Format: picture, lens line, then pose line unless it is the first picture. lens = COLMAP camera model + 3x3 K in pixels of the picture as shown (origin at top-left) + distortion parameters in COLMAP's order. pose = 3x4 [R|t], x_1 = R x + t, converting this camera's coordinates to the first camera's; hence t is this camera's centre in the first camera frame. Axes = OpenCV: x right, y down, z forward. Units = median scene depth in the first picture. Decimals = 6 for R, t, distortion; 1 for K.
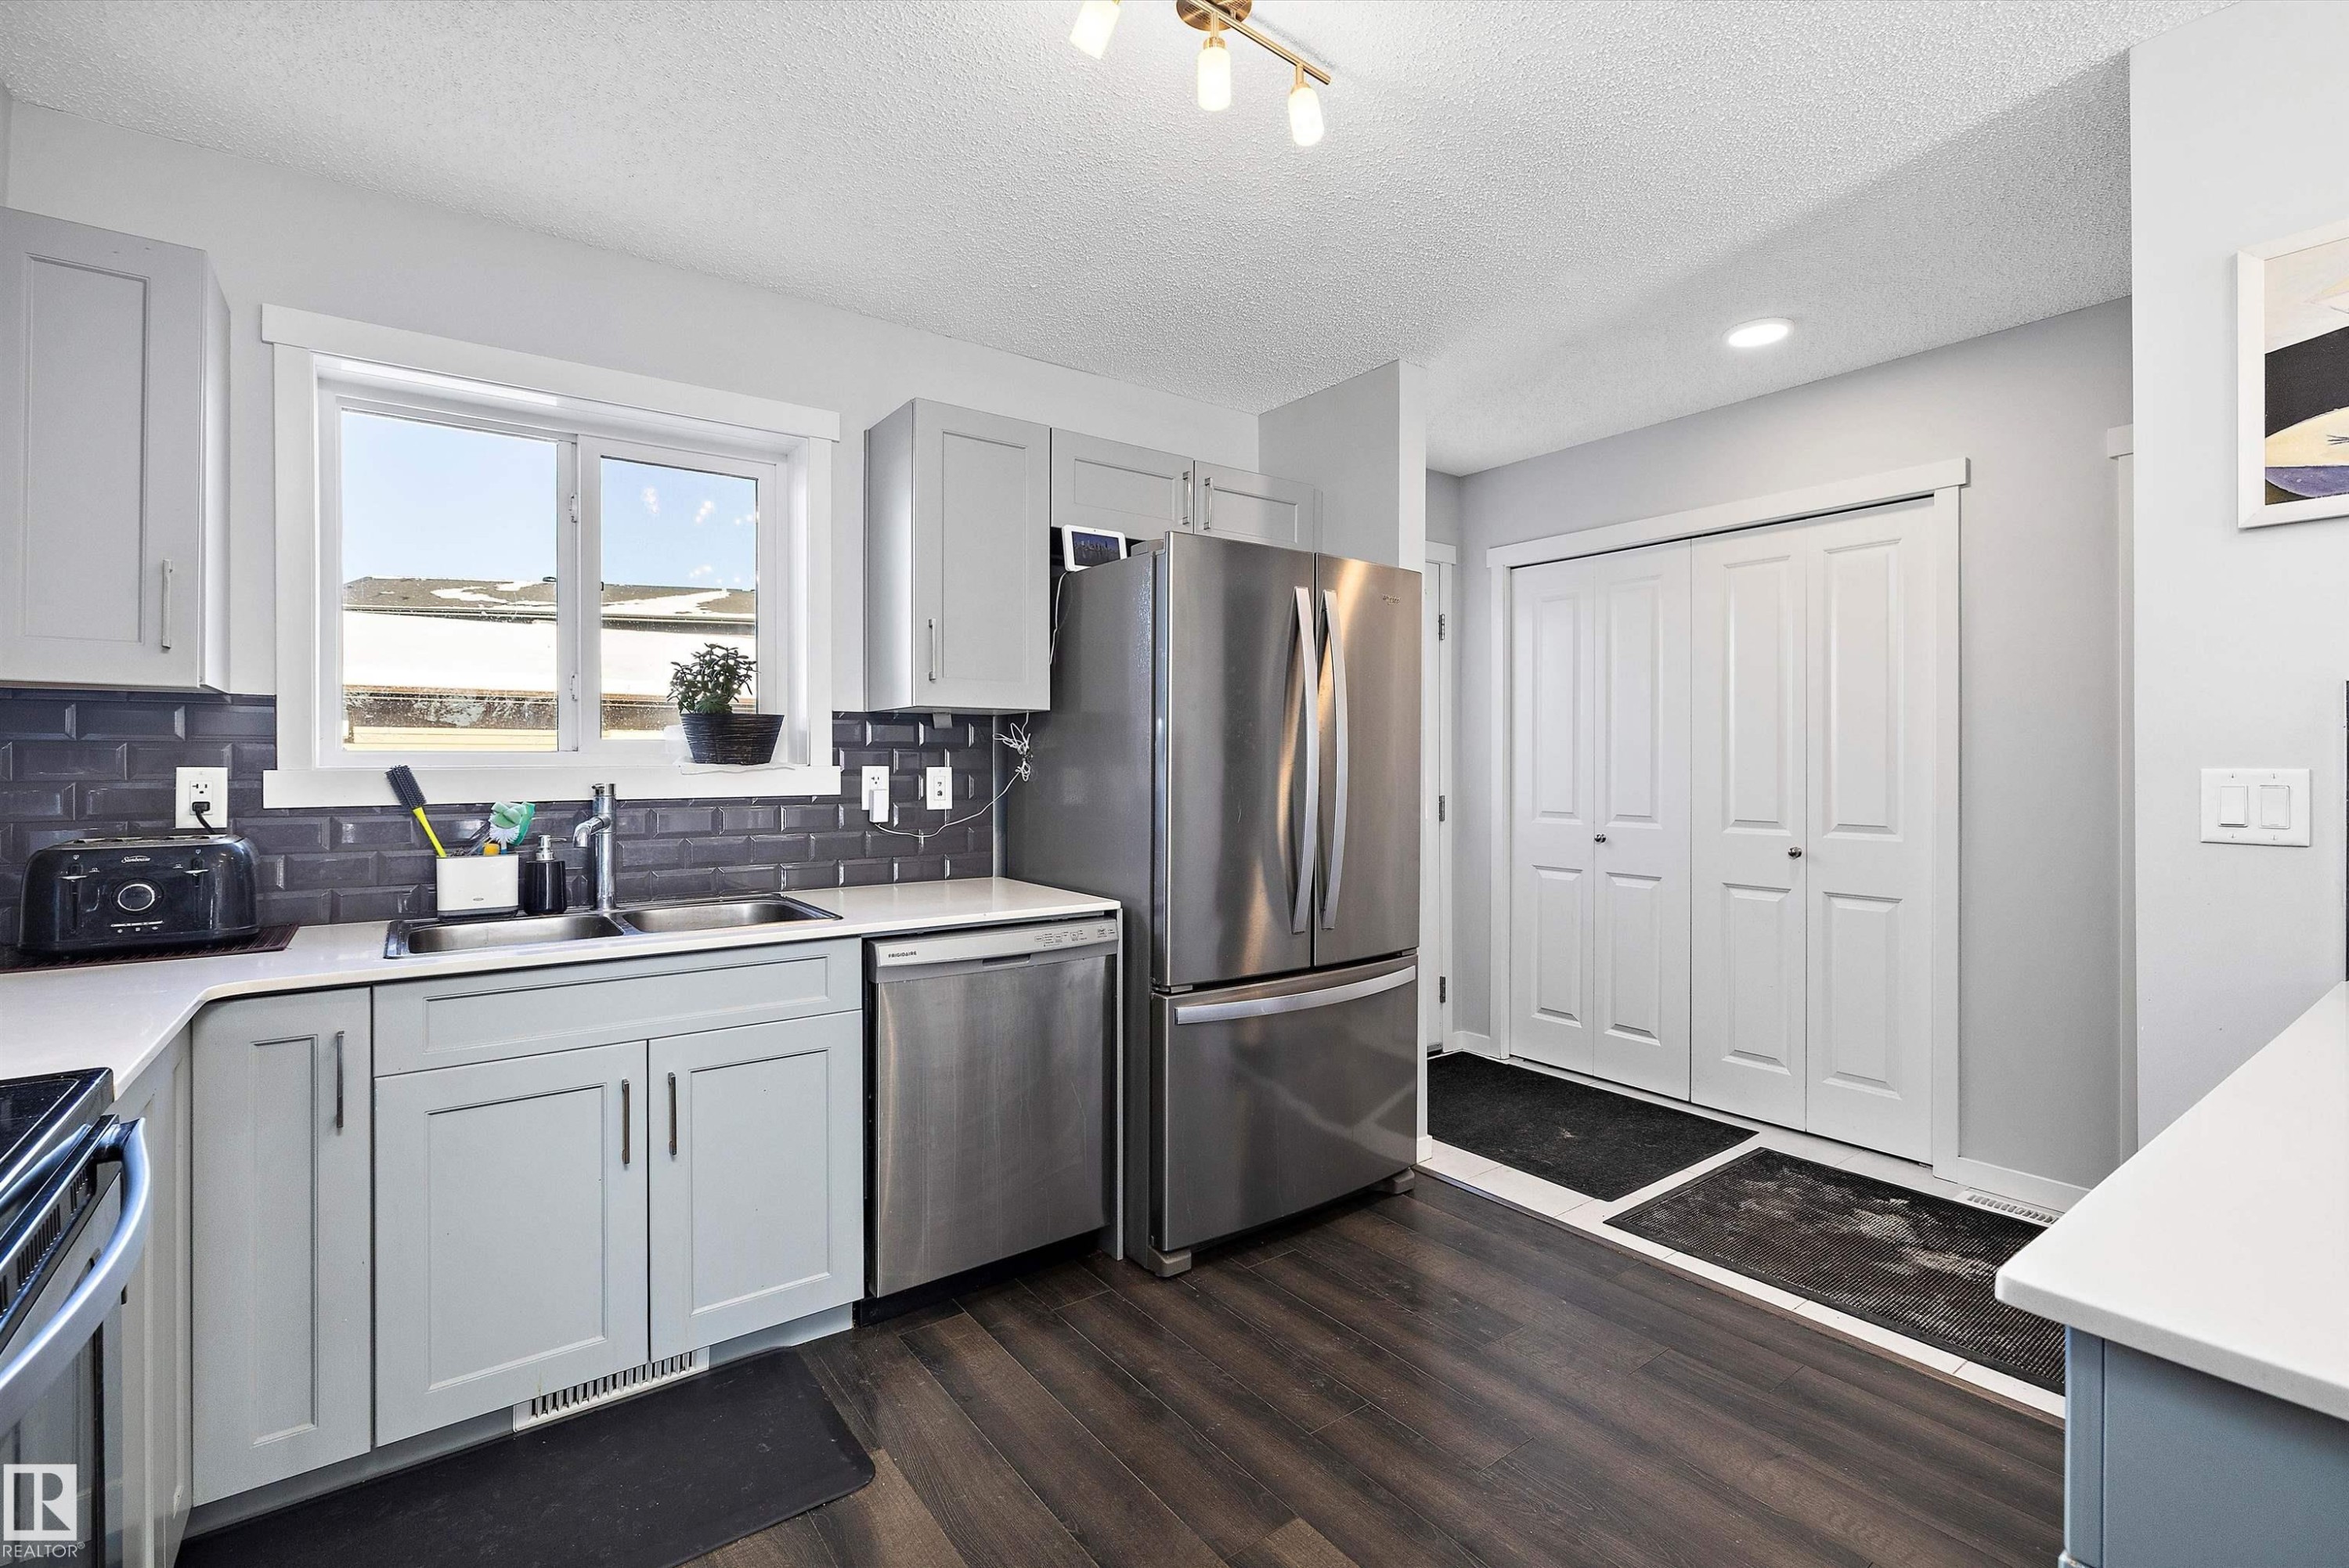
lens RADIAL K [[1044.7, 0, 1174.1], [0, 1044.7, 766.9], [0, 0, 1]] dist [-0.010920, -0.000163]
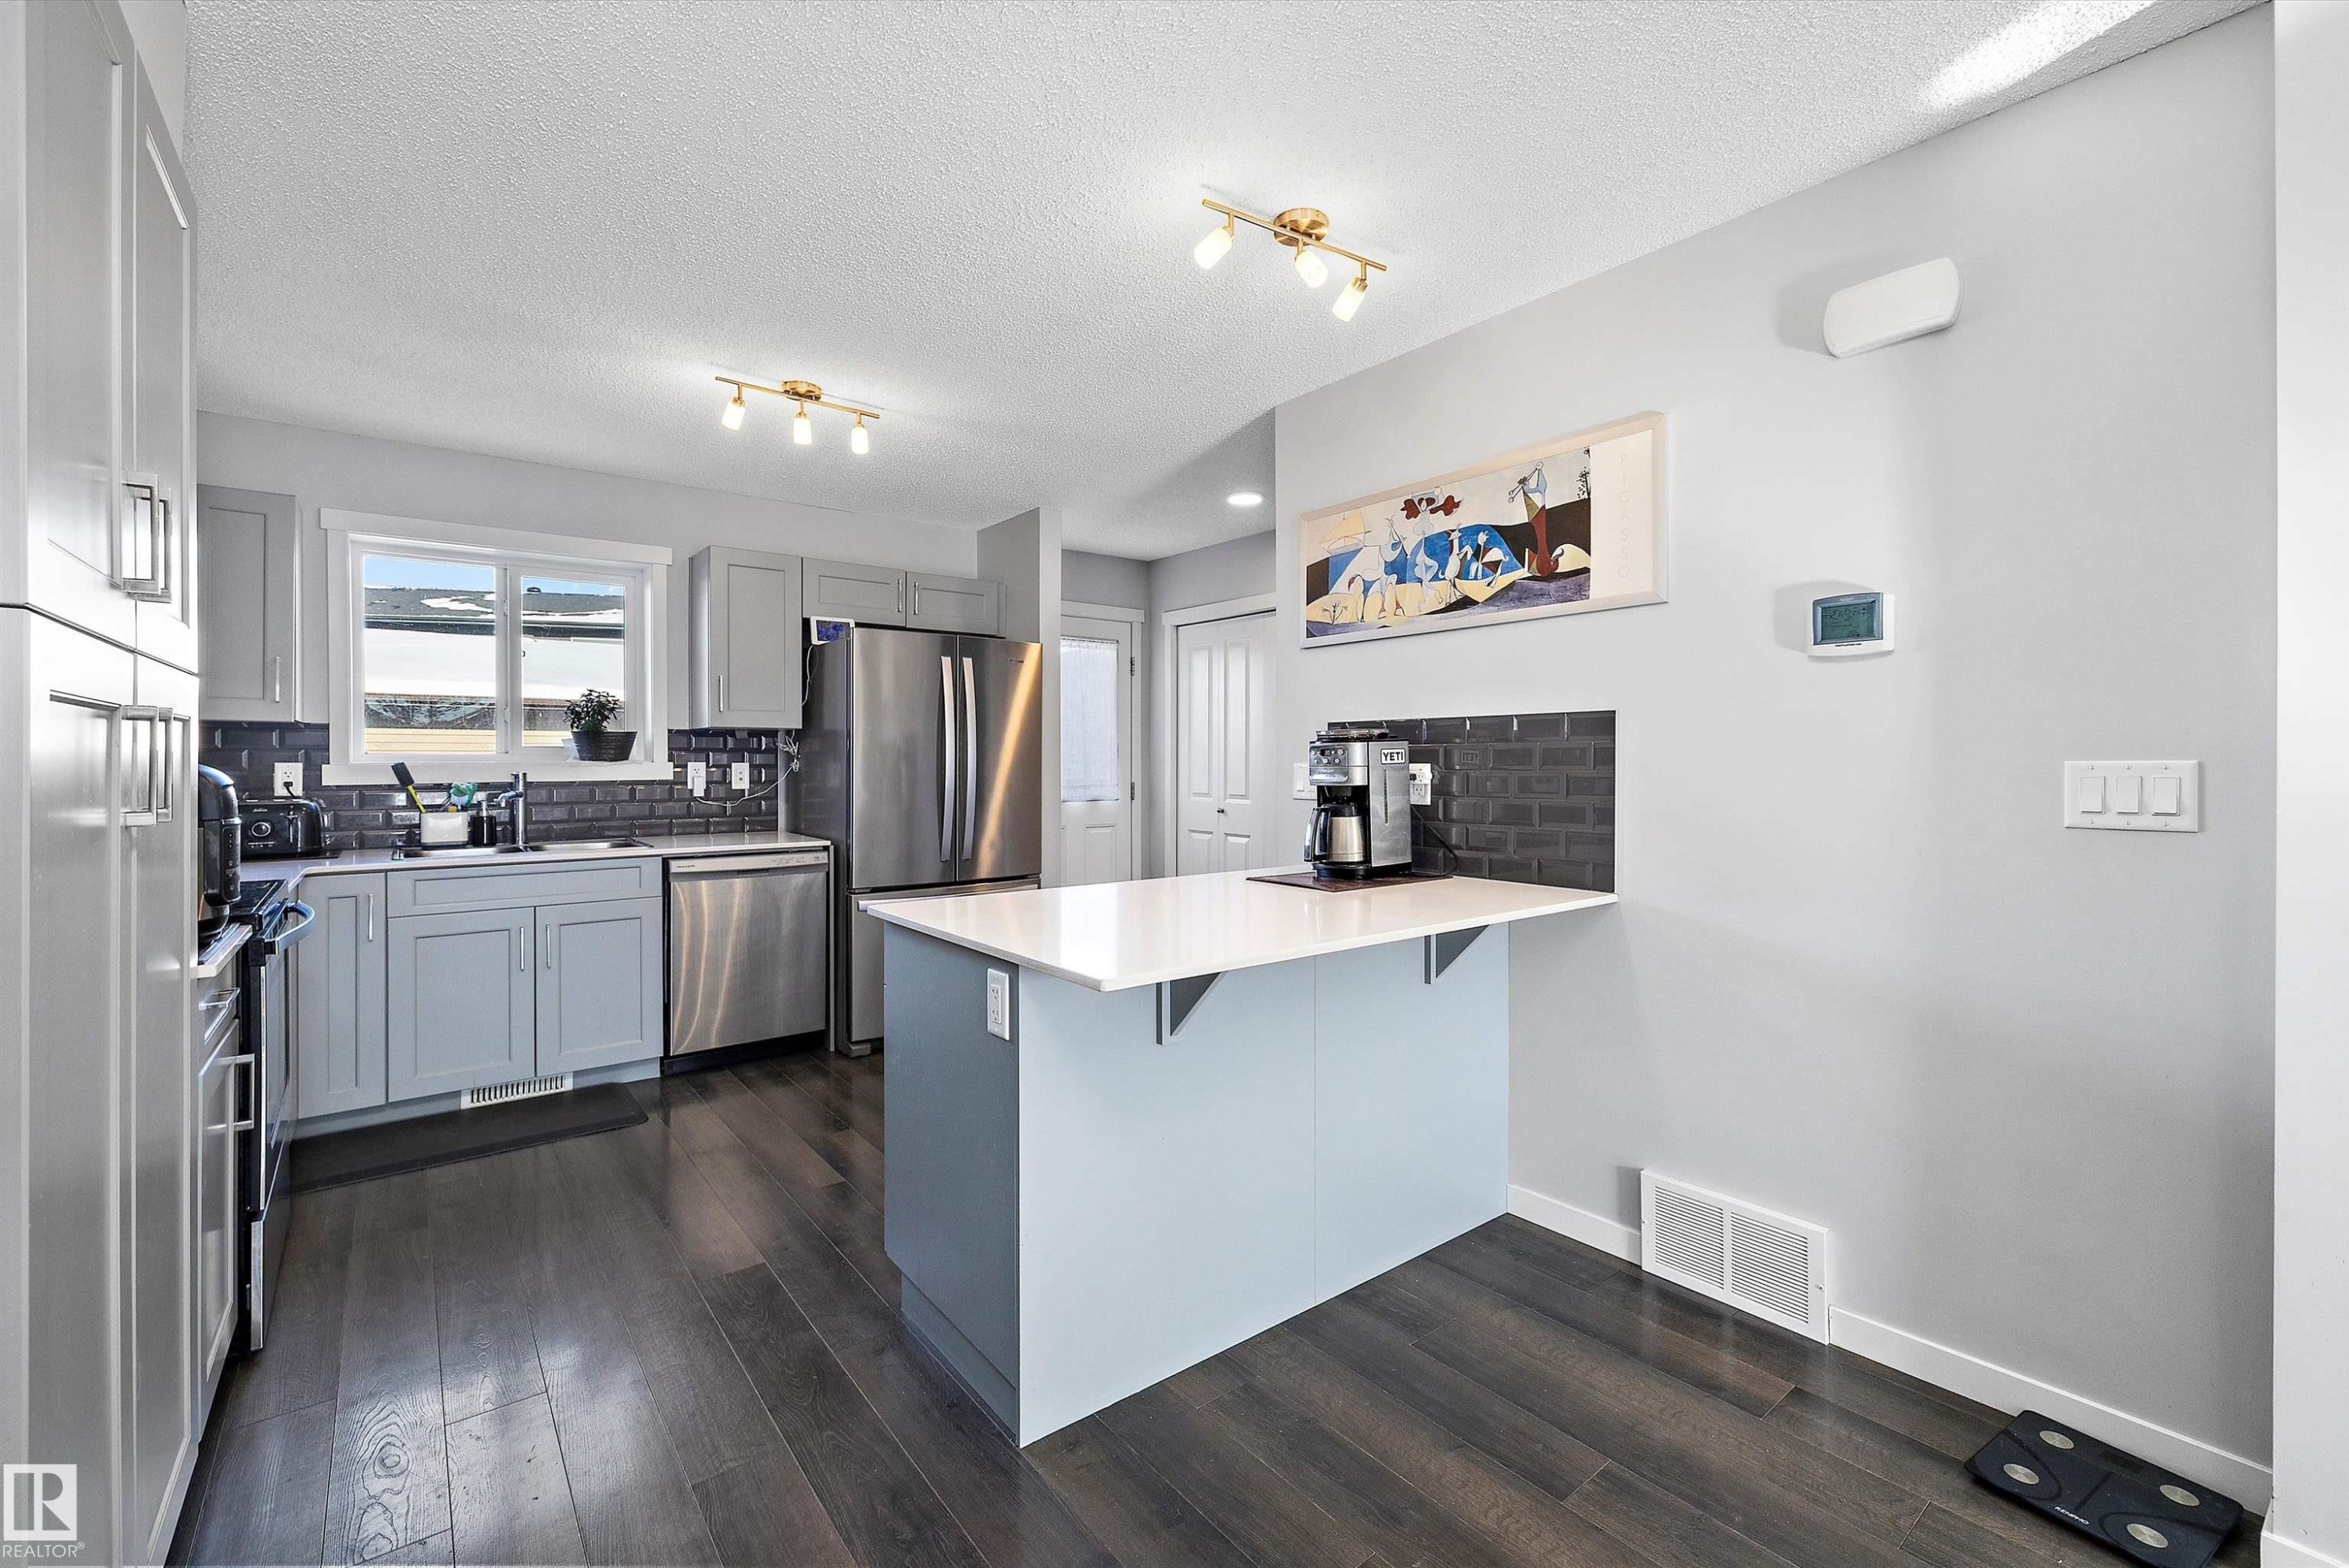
lens RADIAL K [[985.1, 0, 1182.0], [0, 985.1, 766.8], [0, 0, 1]] dist [-0.008233, 0.000353]
pose [[0.999278, -0.000529, 0.037984, 0.484731], [0.000351, 0.999989, 0.004691, -0.000612], [-0.037986, -0.004674, 0.999267, -0.665611]]
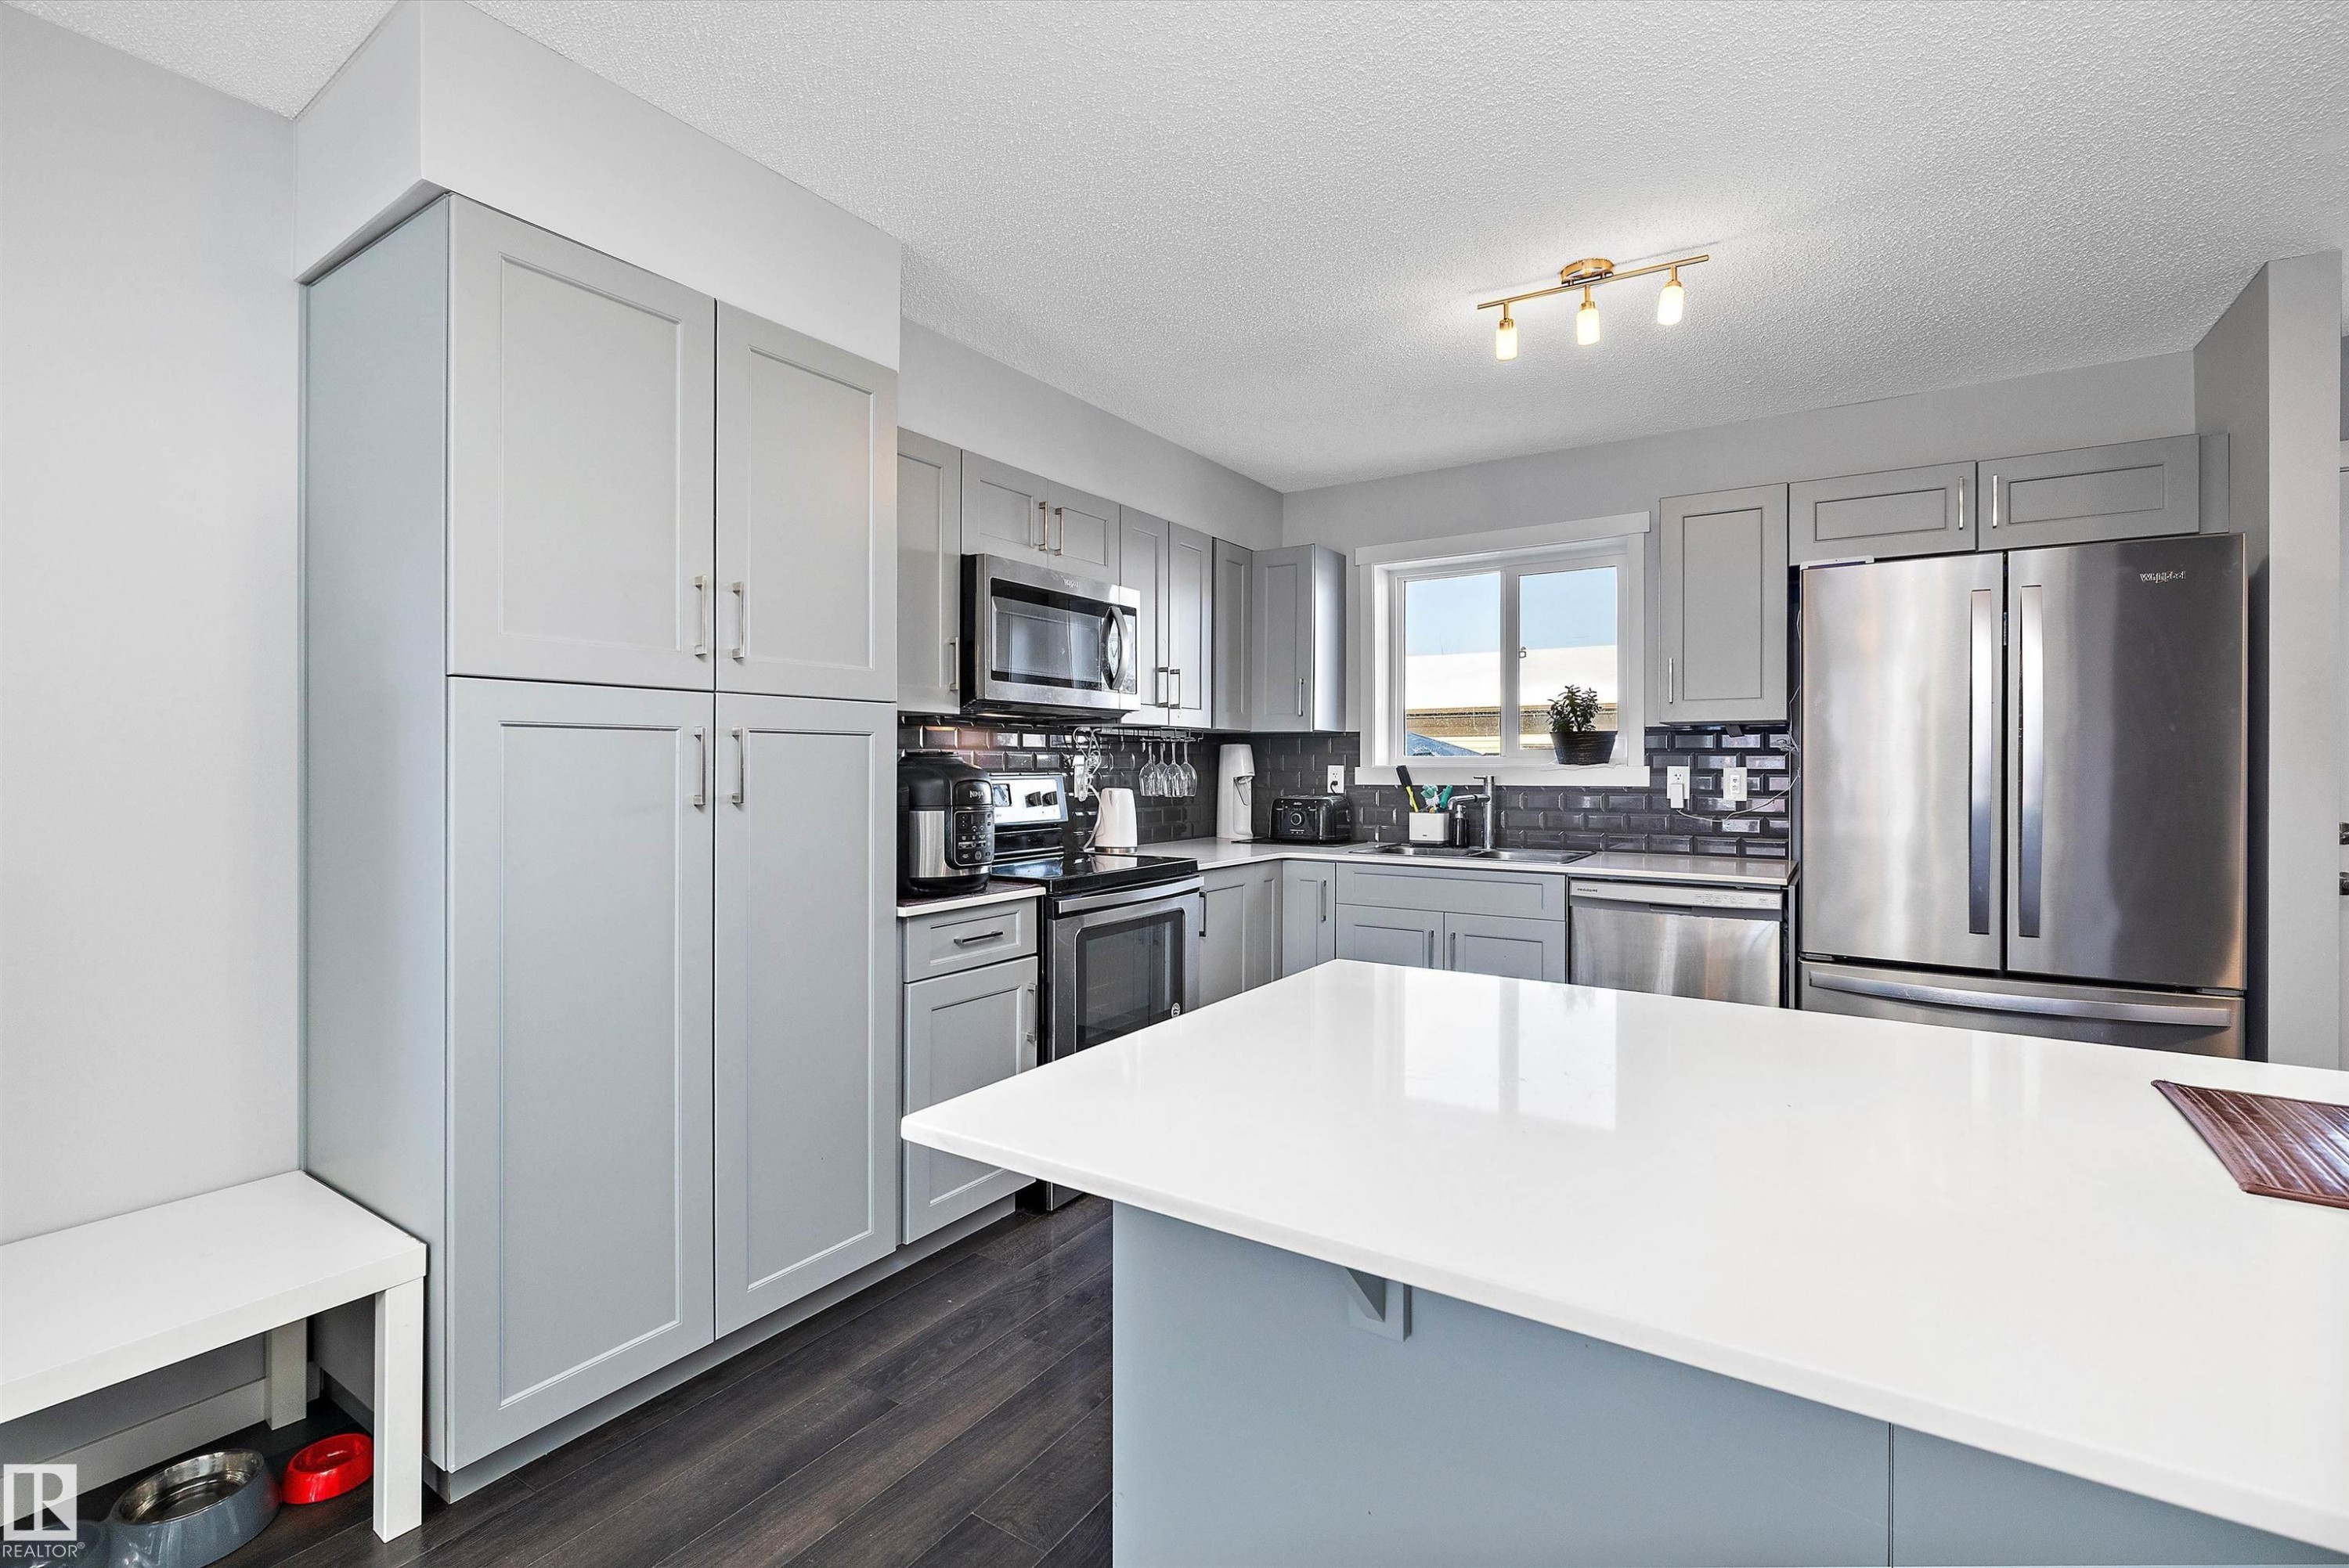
lens RADIAL K [[1044.7, 0, 1179.1], [0, 1044.7, 766.6], [0, 0, 1]] dist [-0.010920, -0.000163]
pose [[0.345016, 0.003708, -0.938589, 0.870607], [-0.003813, 0.999989, 0.002549, -0.001854], [0.938589, 0.002699, 0.345027, -0.074878]]
